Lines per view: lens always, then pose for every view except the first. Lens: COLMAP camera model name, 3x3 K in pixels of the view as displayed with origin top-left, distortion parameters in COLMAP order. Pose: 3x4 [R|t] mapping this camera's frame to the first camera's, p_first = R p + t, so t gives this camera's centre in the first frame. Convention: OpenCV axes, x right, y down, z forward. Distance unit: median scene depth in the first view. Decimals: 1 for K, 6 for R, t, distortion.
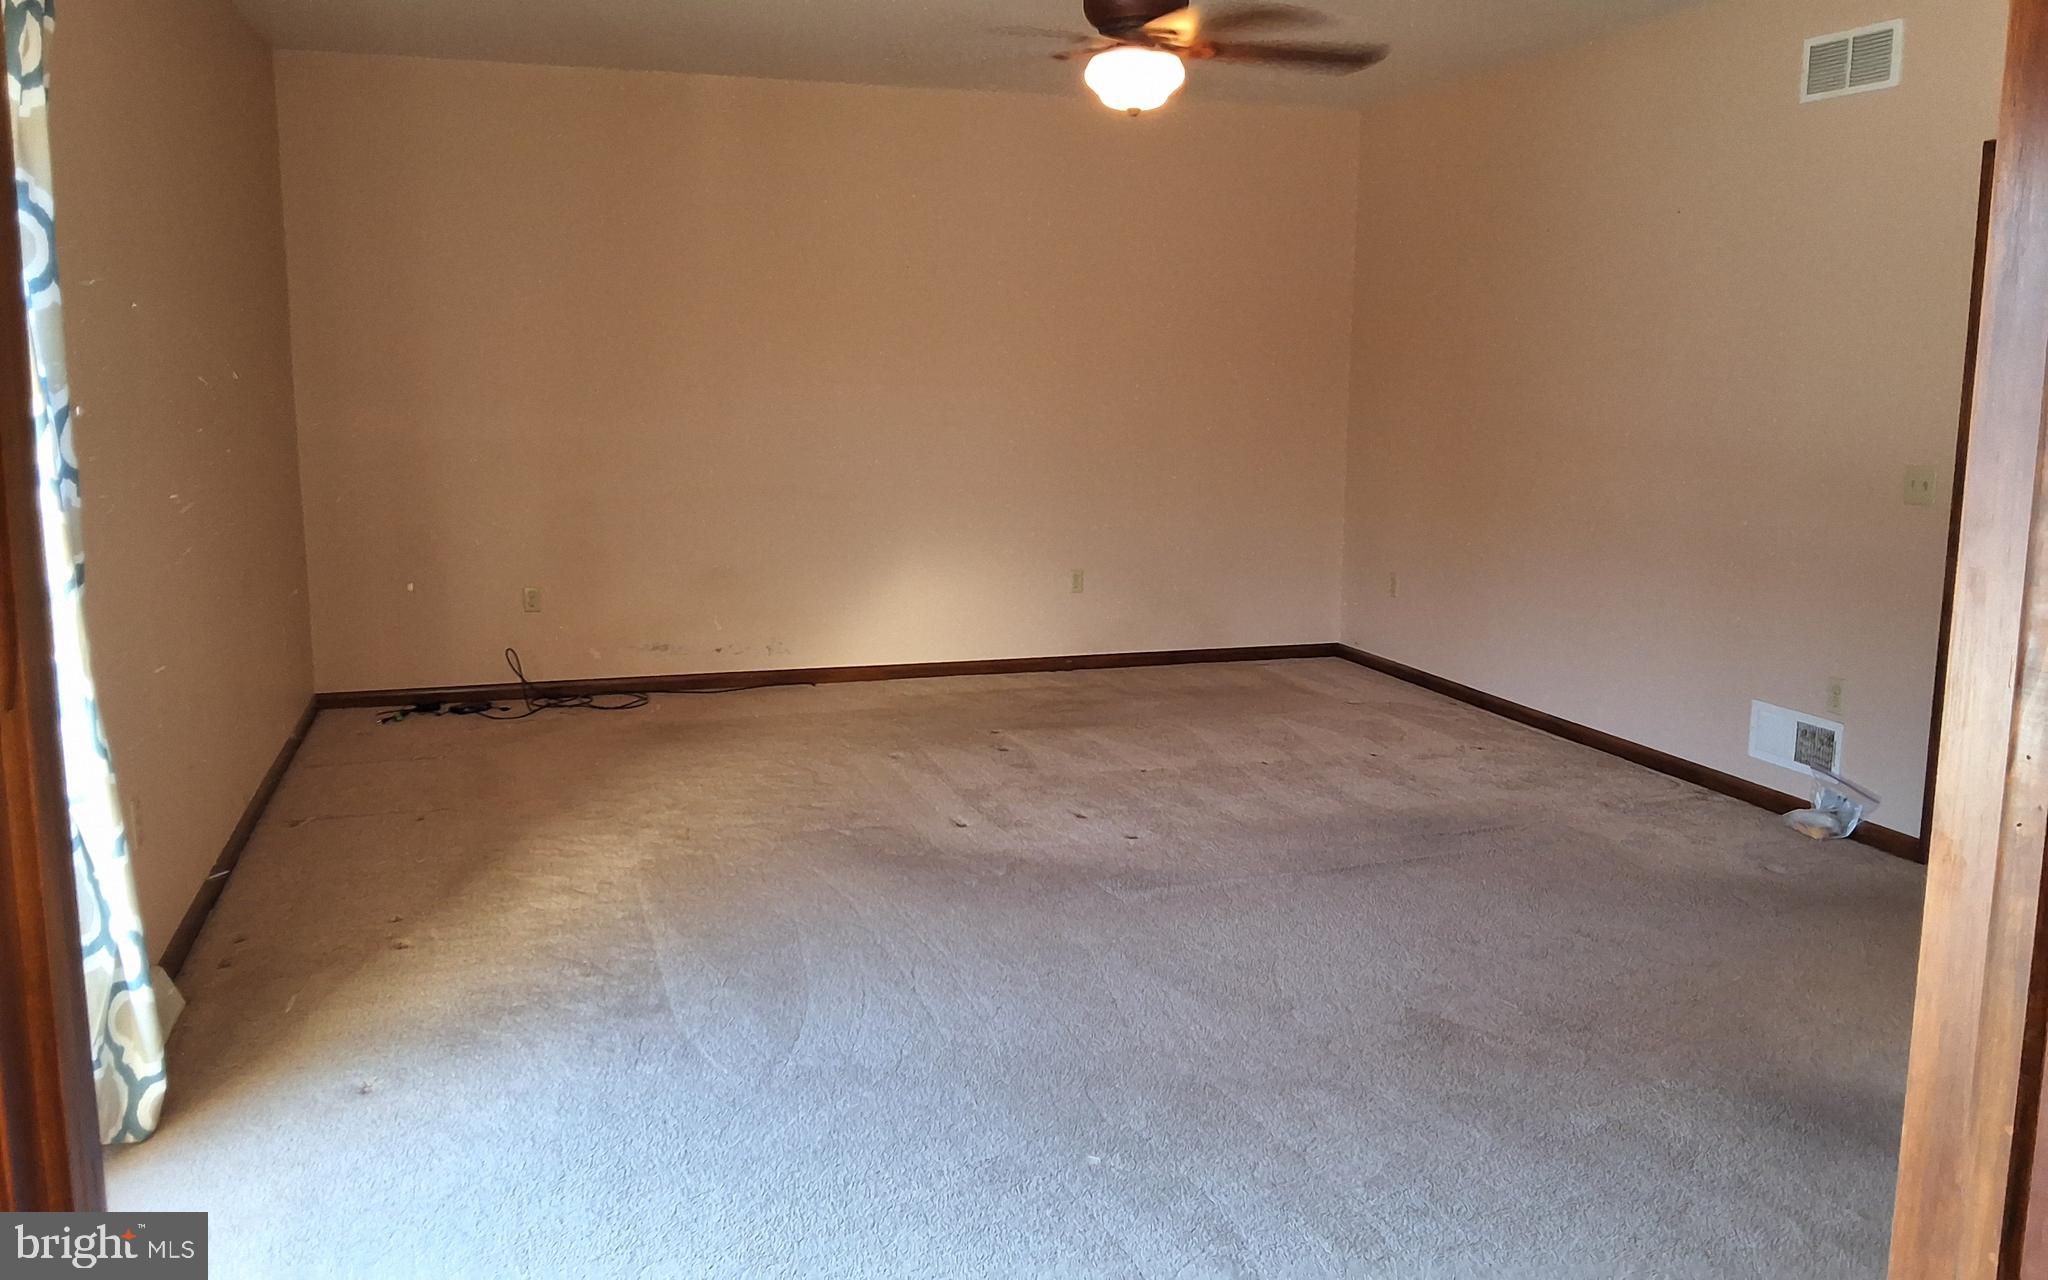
lens RADIAL K [[1669.4, 0, 1026.4], [0, 1669.4, 635.1], [0, 0, 1]] dist [0.102375, 0.000508]
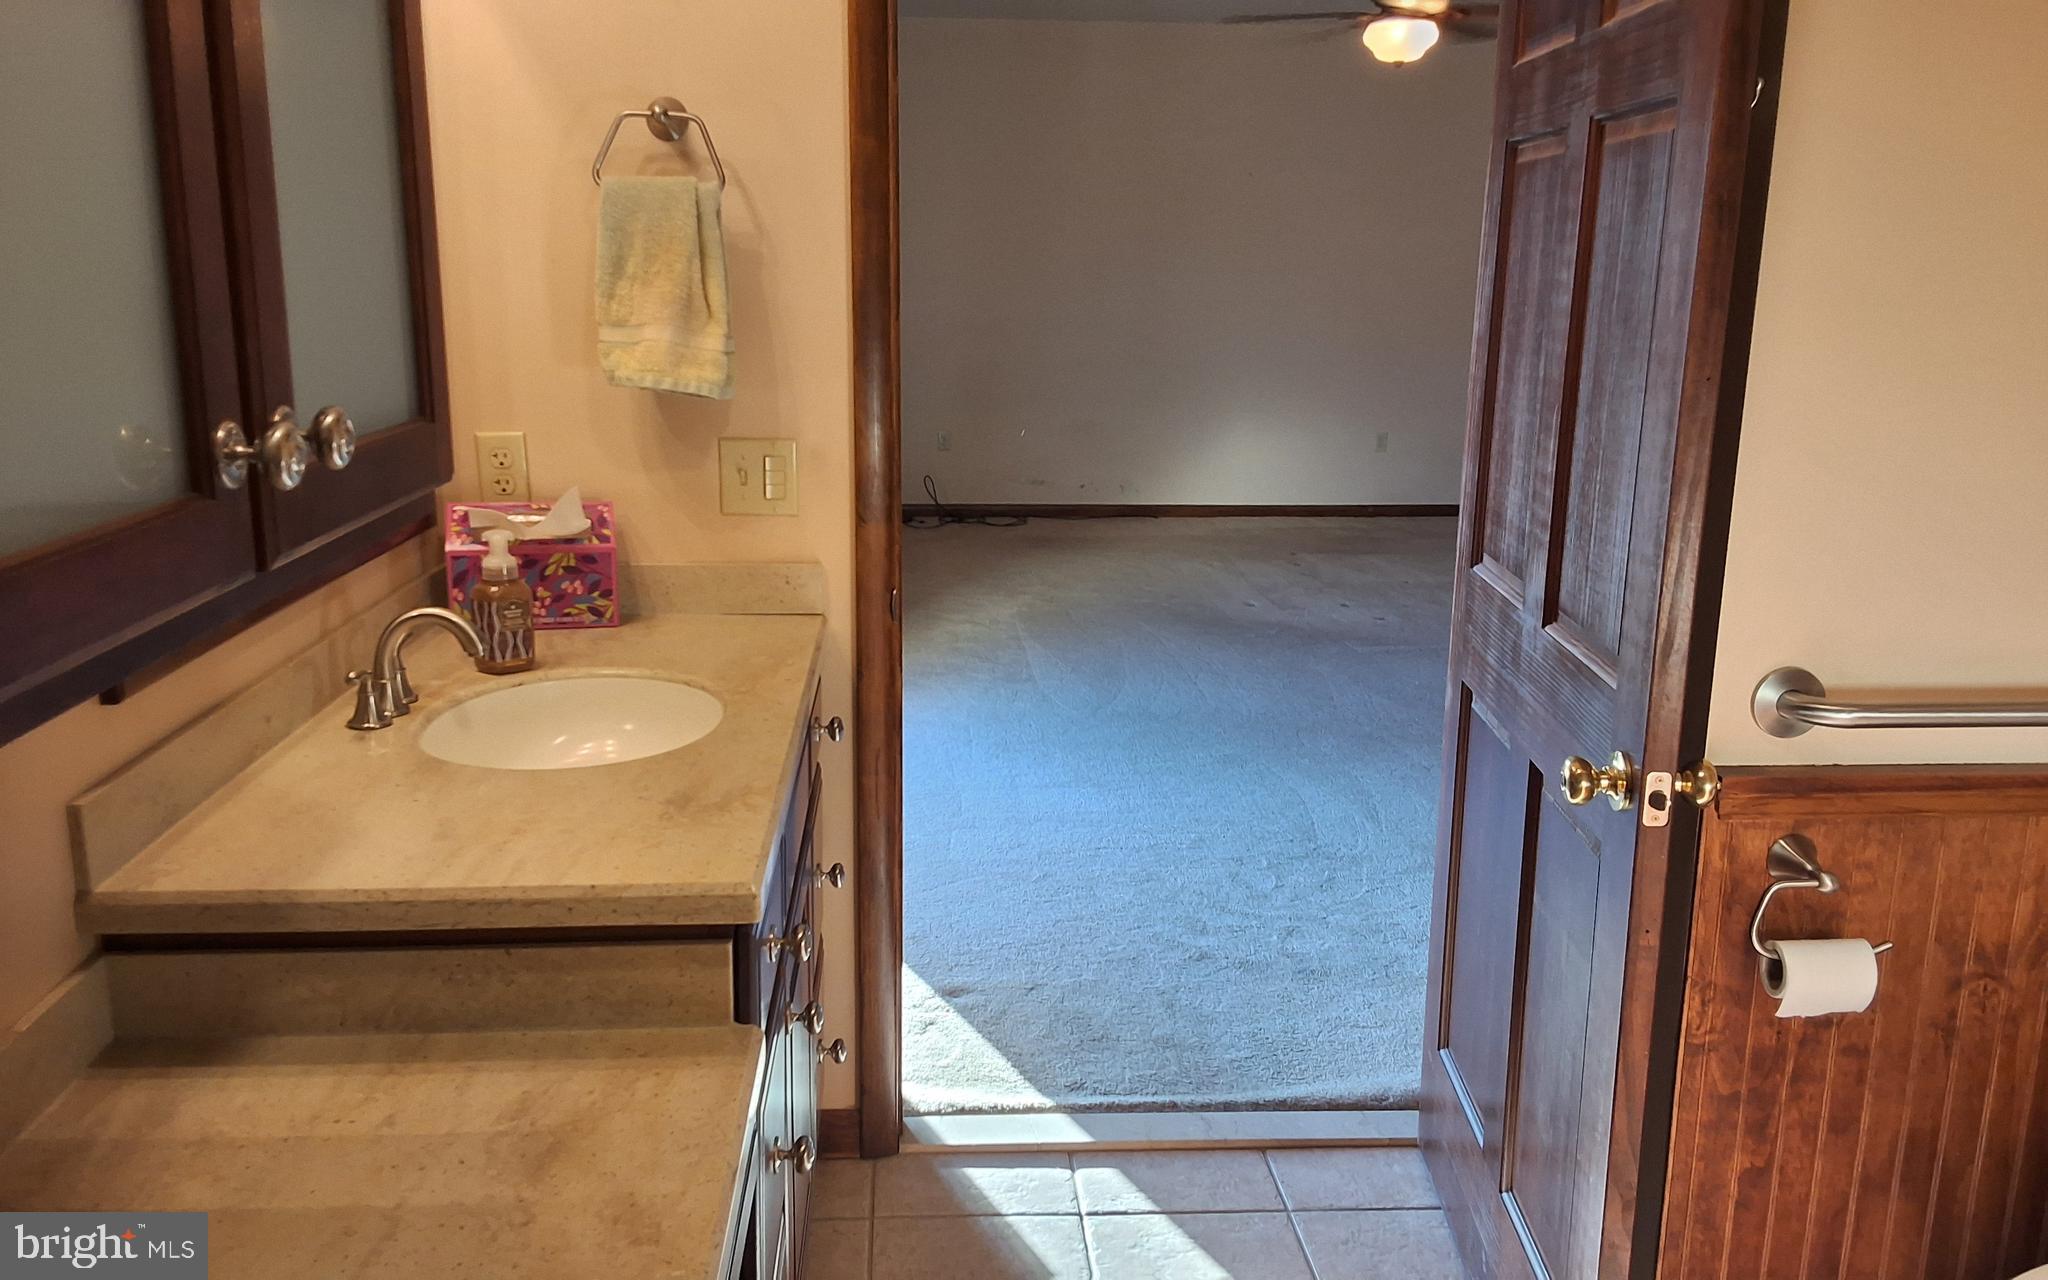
lens RADIAL K [[1669.4, 0, 1024.3], [0, 1669.4, 644.0], [0, 0, 1]] dist [0.102375, 0.000508]
pose [[0.974328, 0.055442, -0.218201, 0.081128], [-0.041542, 0.996835, 0.067783, 0.063690], [0.221268, -0.056978, 0.973547, -0.359426]]
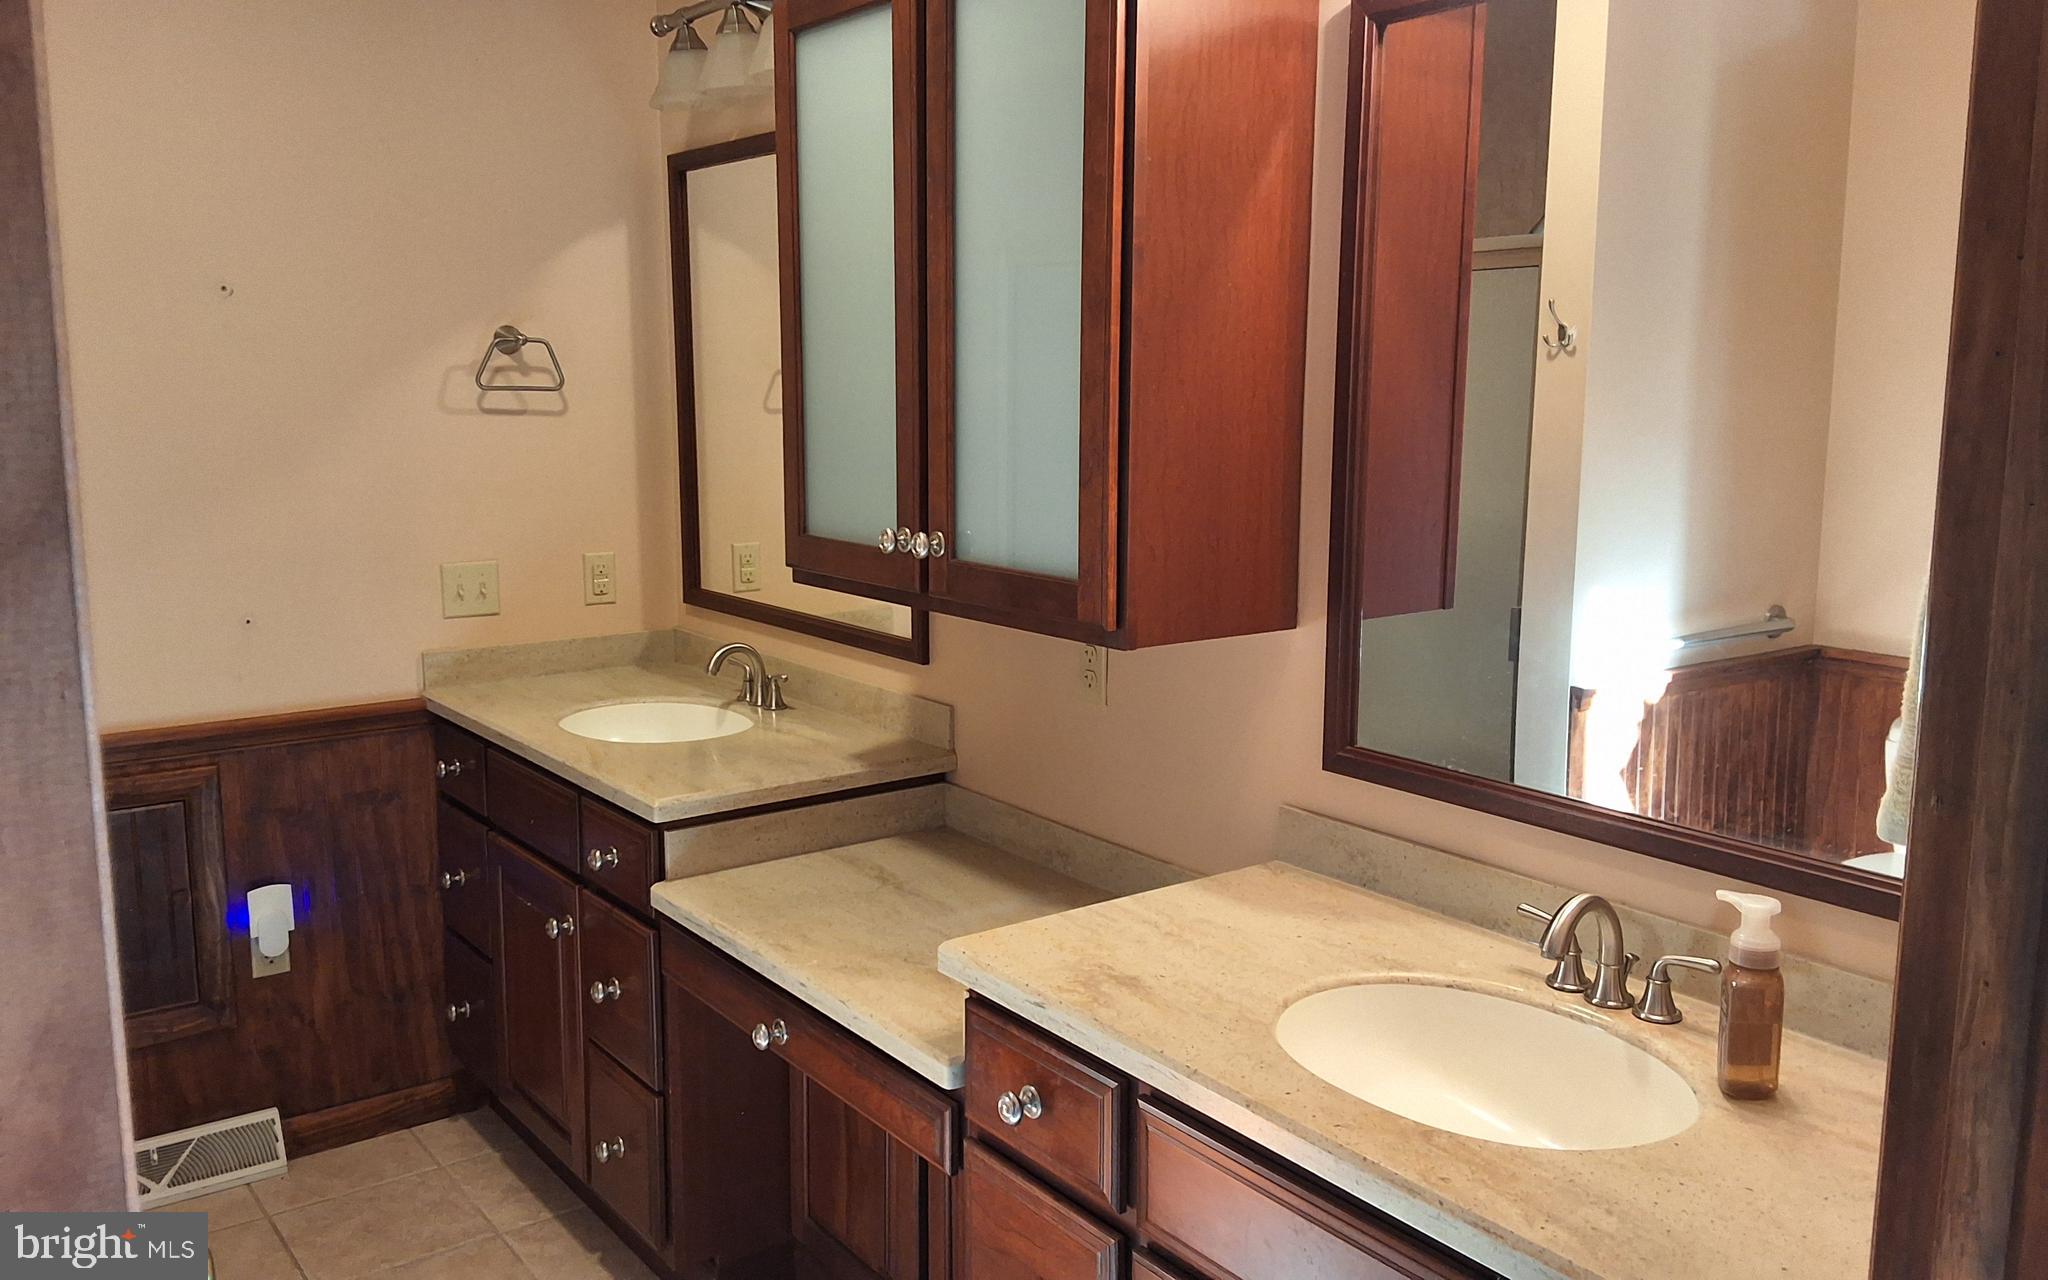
lens RADIAL K [[1669.4, 0, 1023.3], [0, 1669.4, 640.0], [0, 0, 1]] dist [0.102375, 0.000508]
pose [[-0.940367, 0.046811, -0.336925, 0.086849], [-0.061539, 0.950731, 0.303849, -0.257126], [0.334549, 0.306464, -0.891155, 1.216539]]
